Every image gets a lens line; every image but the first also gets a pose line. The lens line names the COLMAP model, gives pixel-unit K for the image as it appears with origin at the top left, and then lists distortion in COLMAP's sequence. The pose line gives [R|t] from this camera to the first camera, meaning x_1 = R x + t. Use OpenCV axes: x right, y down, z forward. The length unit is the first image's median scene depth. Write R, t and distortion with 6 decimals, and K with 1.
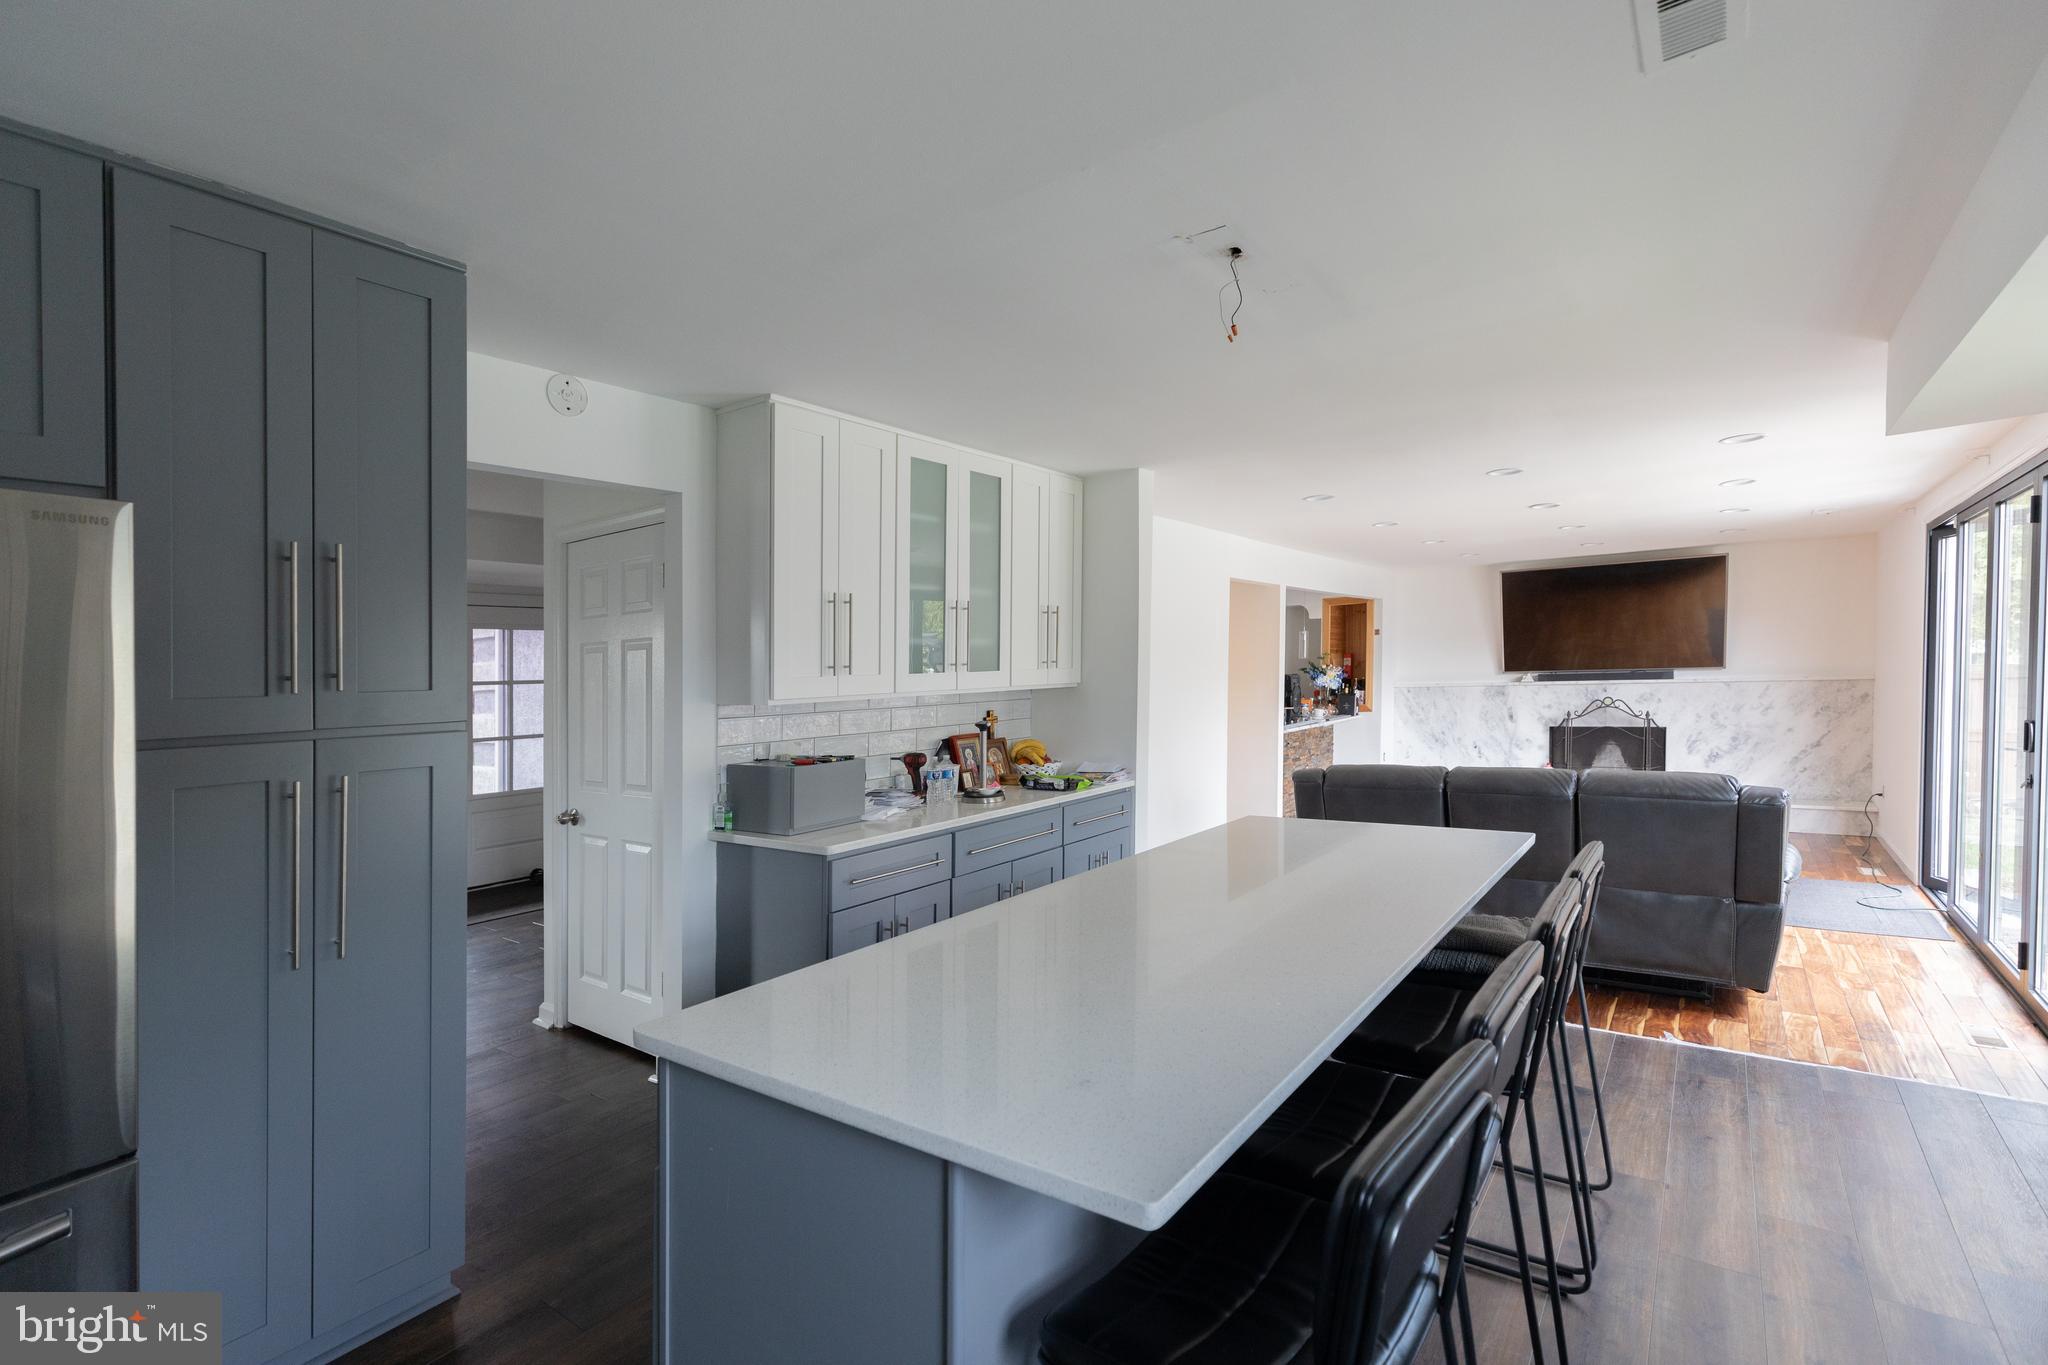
lens RADIAL K [[940.1, 0, 1070.4], [0, 940.1, 732.1], [0, 0, 1]] dist [0.005061, -0.000719]
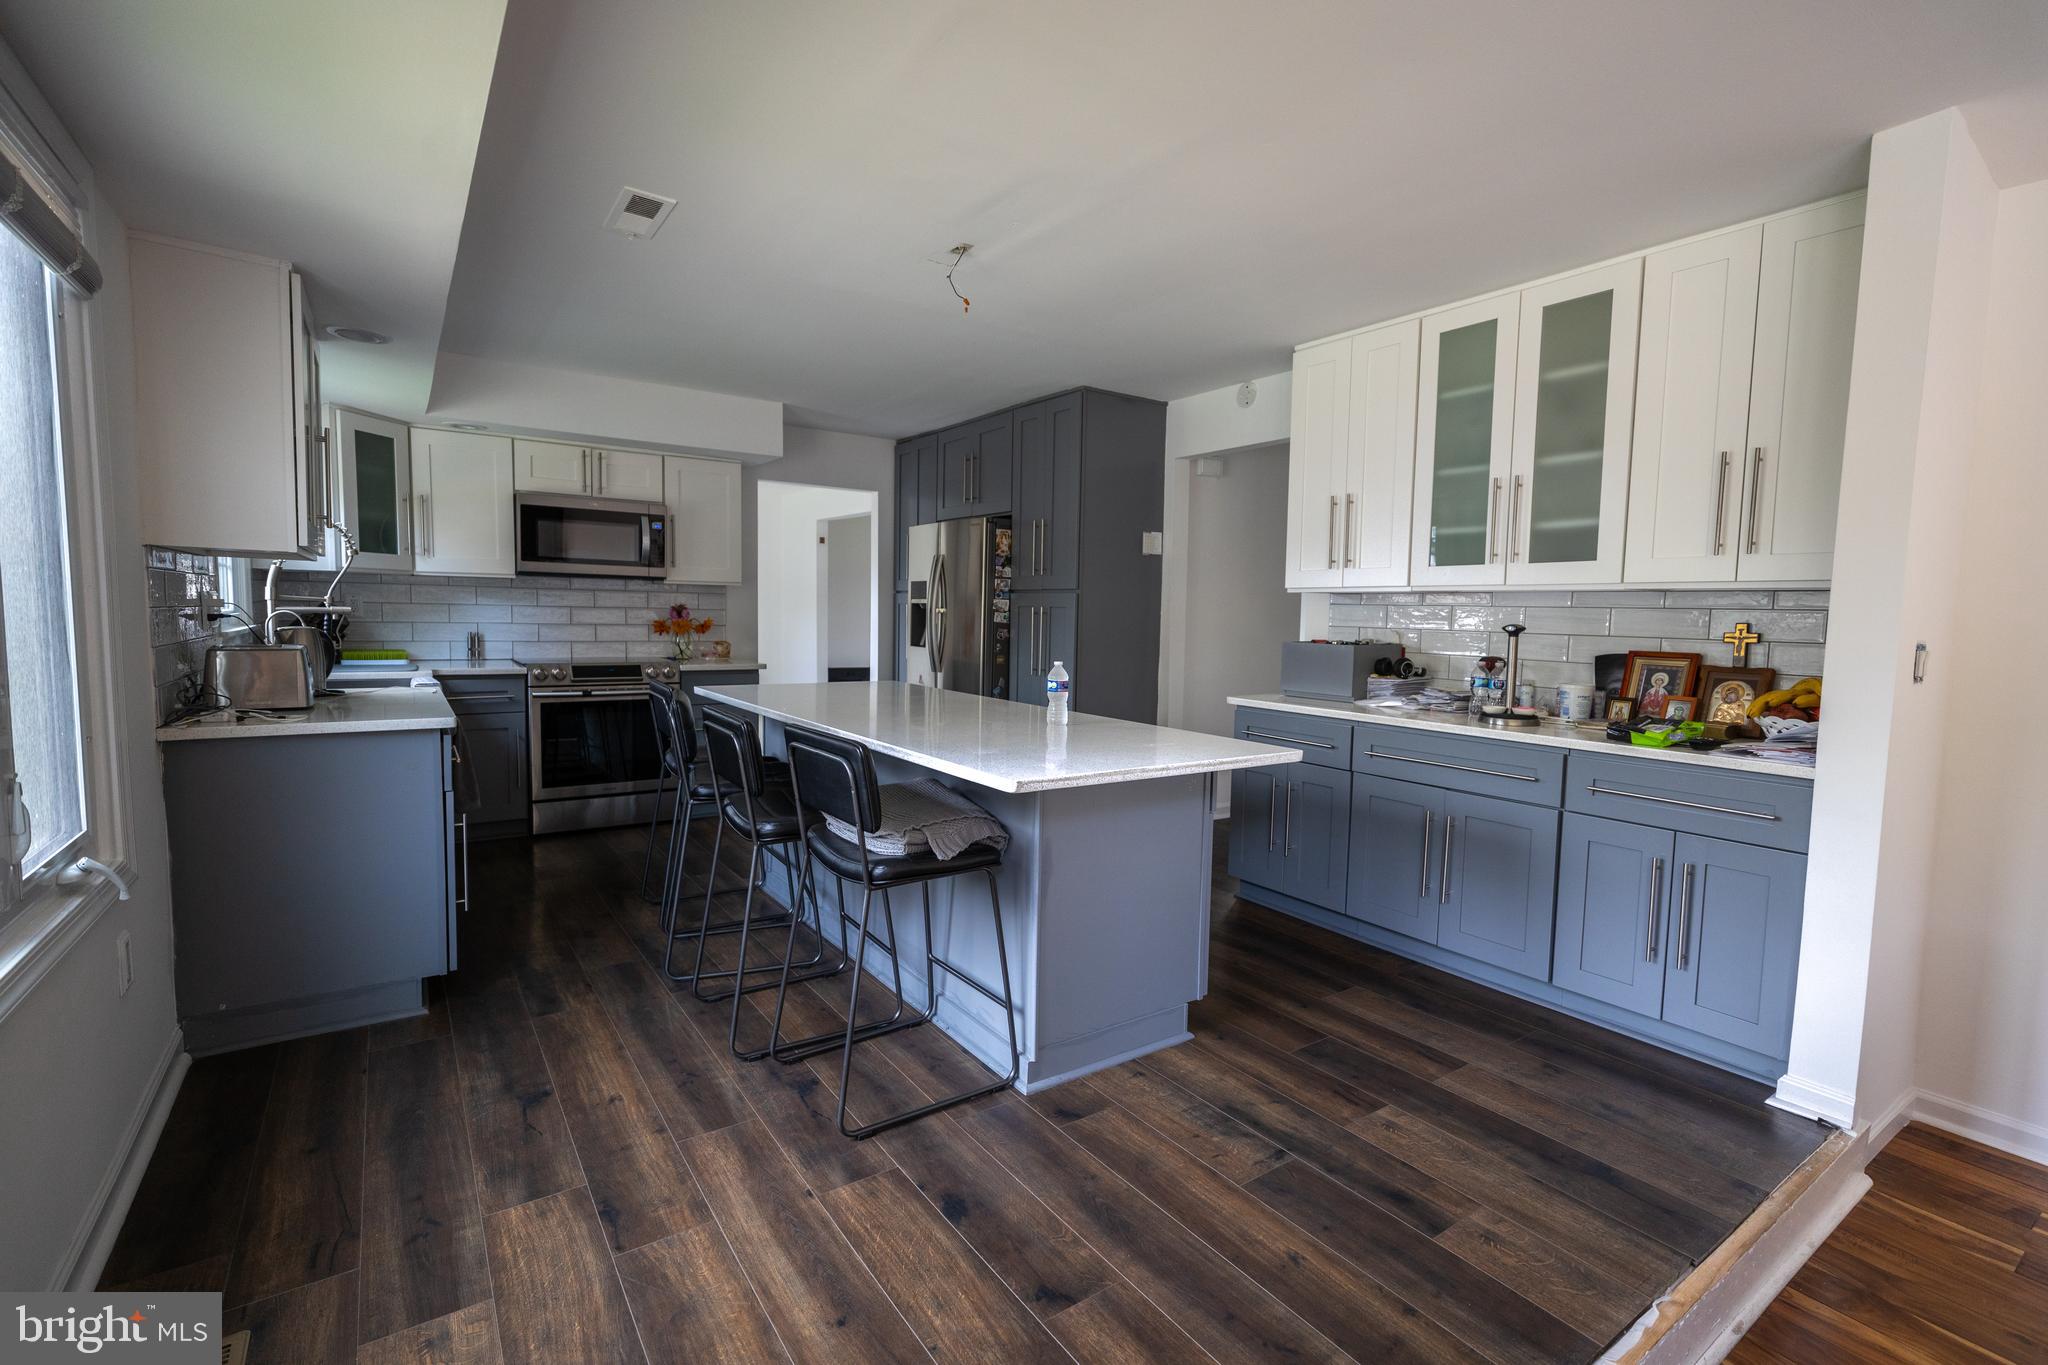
lens RADIAL K [[940.1, 0, 1071.2], [0, 940.1, 679.5], [0, 0, 1]] dist [0.005061, -0.000719]
pose [[-0.323635, 0.104674, -0.940374, 0.373723], [-0.055096, 0.990091, 0.129170, -0.021804], [0.944577, 0.093615, -0.314661, 0.417243]]
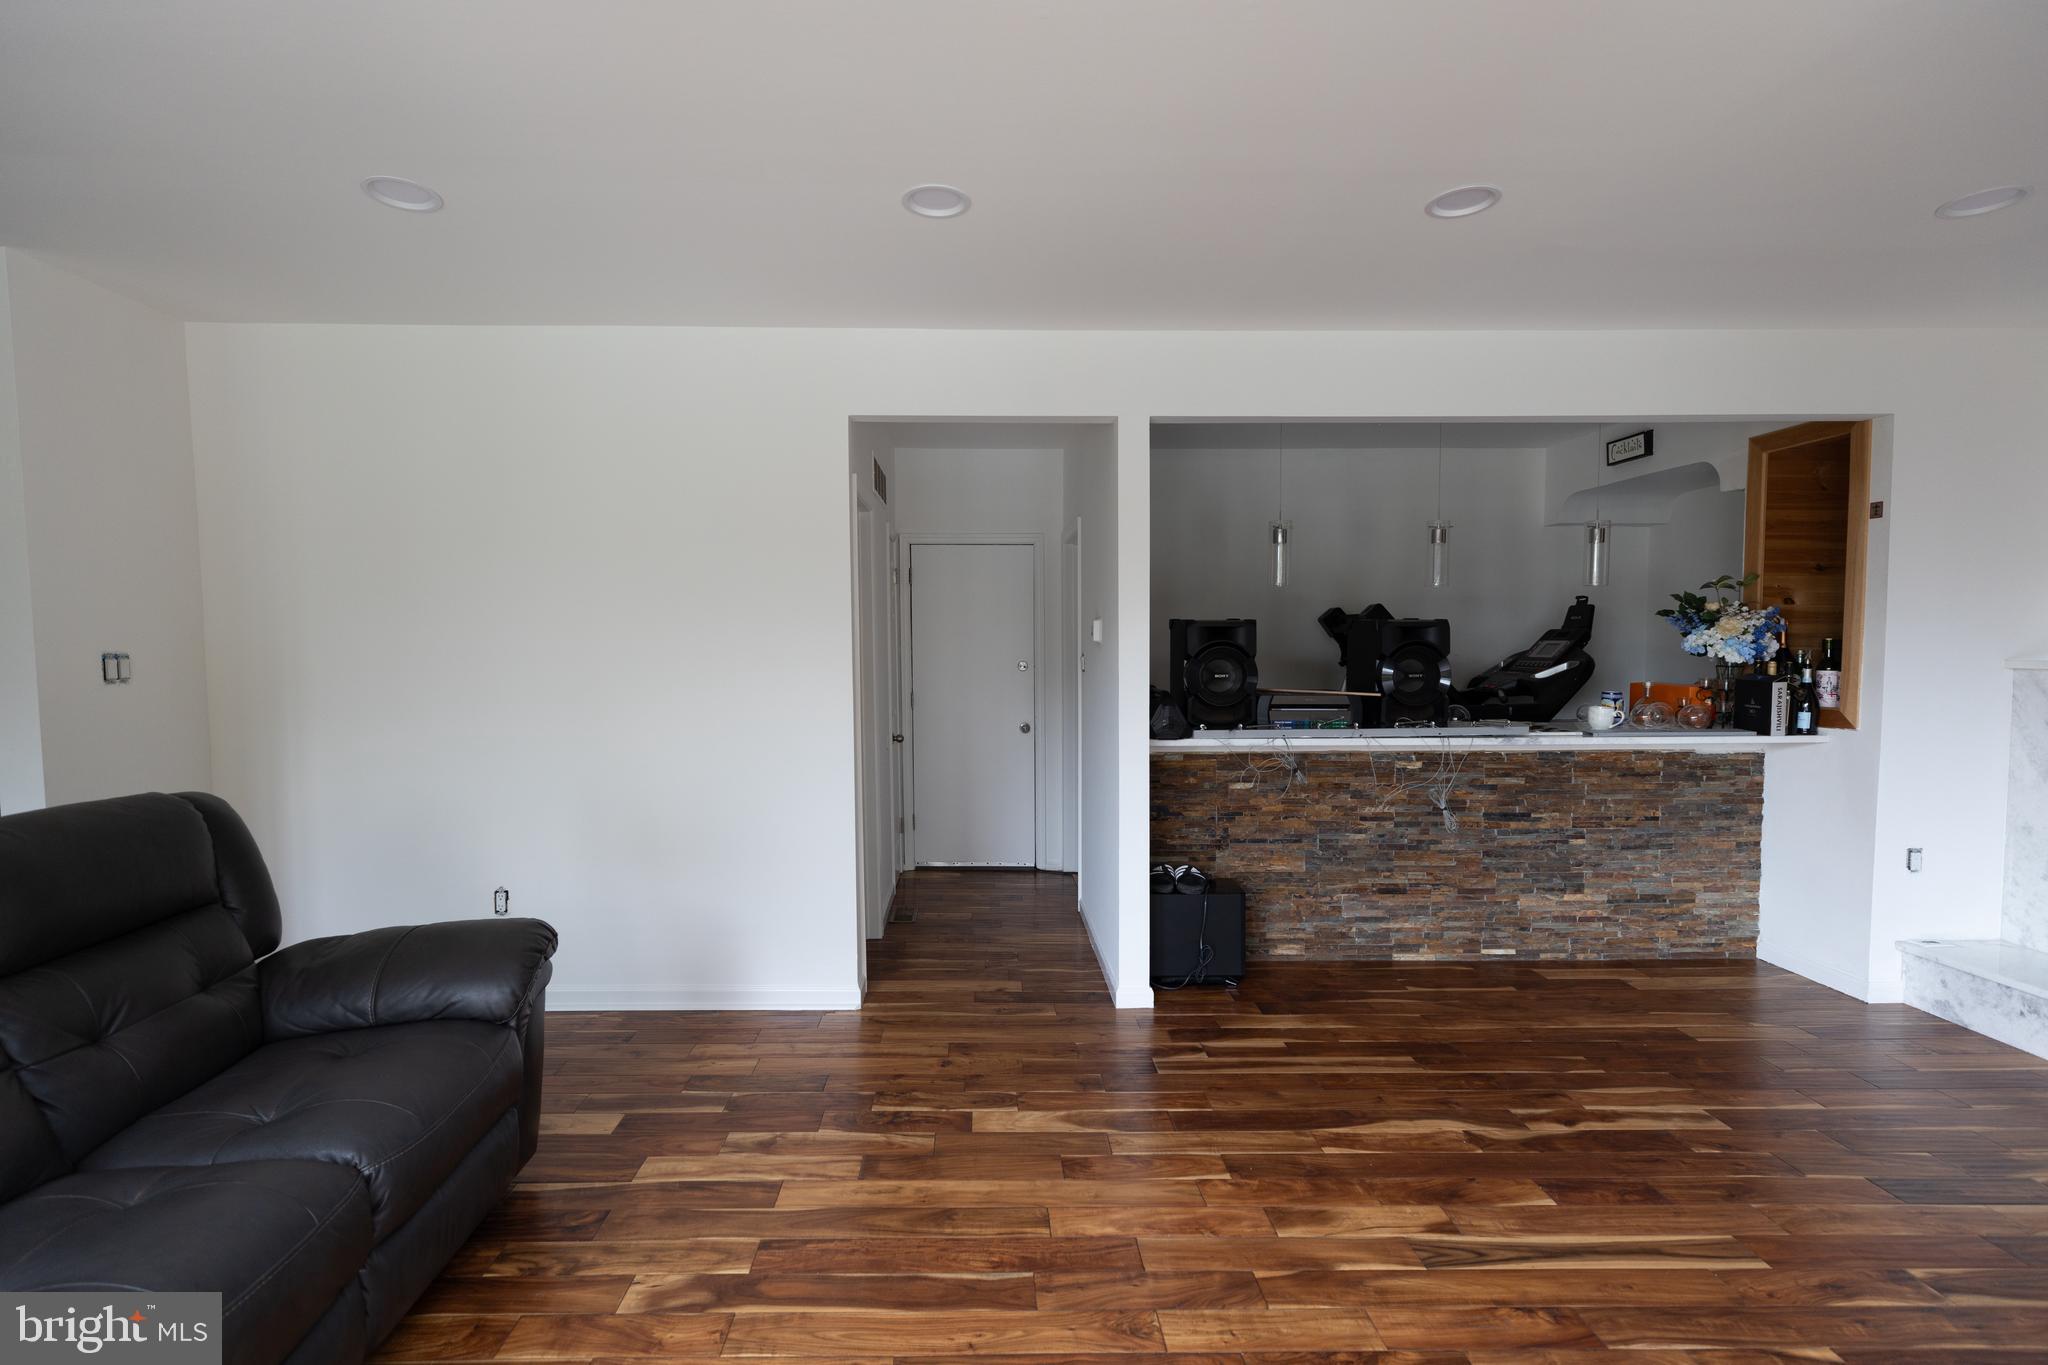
lens RADIAL K [[940.1, 0, 982.3], [0, 940.1, 690.1], [0, 0, 1]] dist [0.005061, -0.000719]
pose [[0.584769, 0.075844, -0.807646, 0.474894], [-0.069296, 0.996651, 0.043420, -0.033654], [0.808234, 0.030576, 0.588067, 0.577068]]
